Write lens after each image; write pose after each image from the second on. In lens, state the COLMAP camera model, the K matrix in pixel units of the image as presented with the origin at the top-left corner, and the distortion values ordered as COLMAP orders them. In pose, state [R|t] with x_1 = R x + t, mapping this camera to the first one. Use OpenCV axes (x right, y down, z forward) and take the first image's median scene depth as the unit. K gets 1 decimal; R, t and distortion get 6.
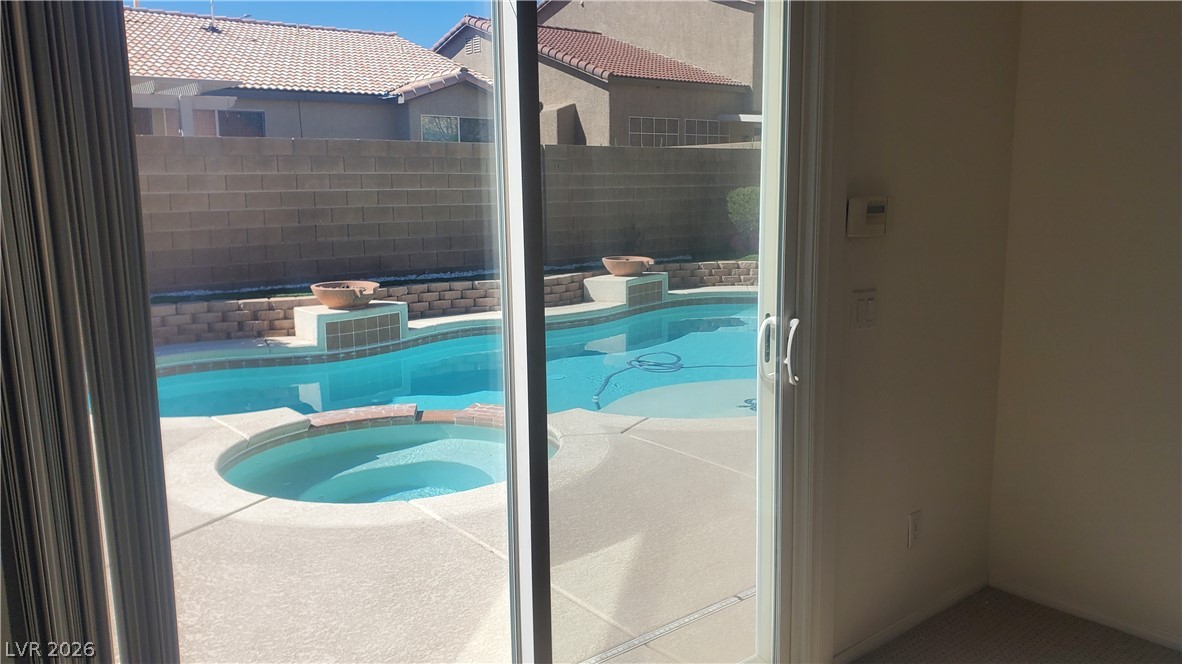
lens RADIAL K [[919.8, 0, 591.0], [0, 919.8, 332.0], [0, 0, 1]] dist [0.001923, -0.001212]
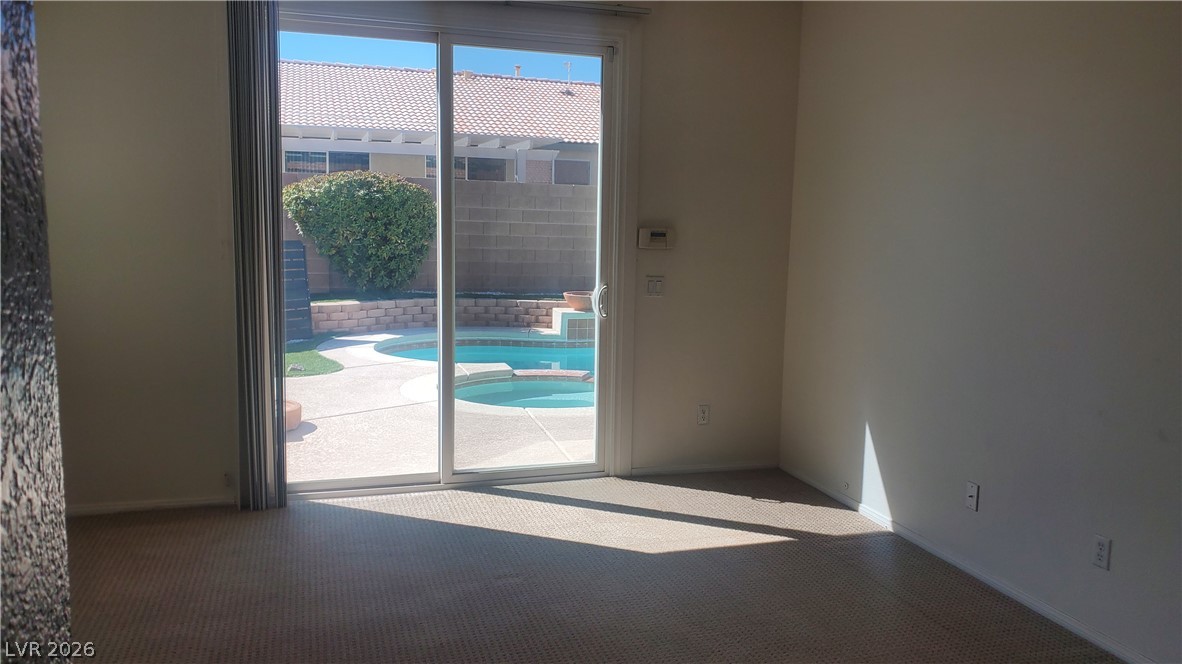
lens RADIAL K [[909.0, 0, 607.3], [0, 909.0, 342.3], [0, 0, 1]] dist [0.130962, -0.267406]
pose [[0.924856, 0.081421, -0.371499, 0.258569], [-0.093383, 0.995528, -0.014291, 0.036242], [0.368674, 0.047909, 0.928323, -0.226888]]
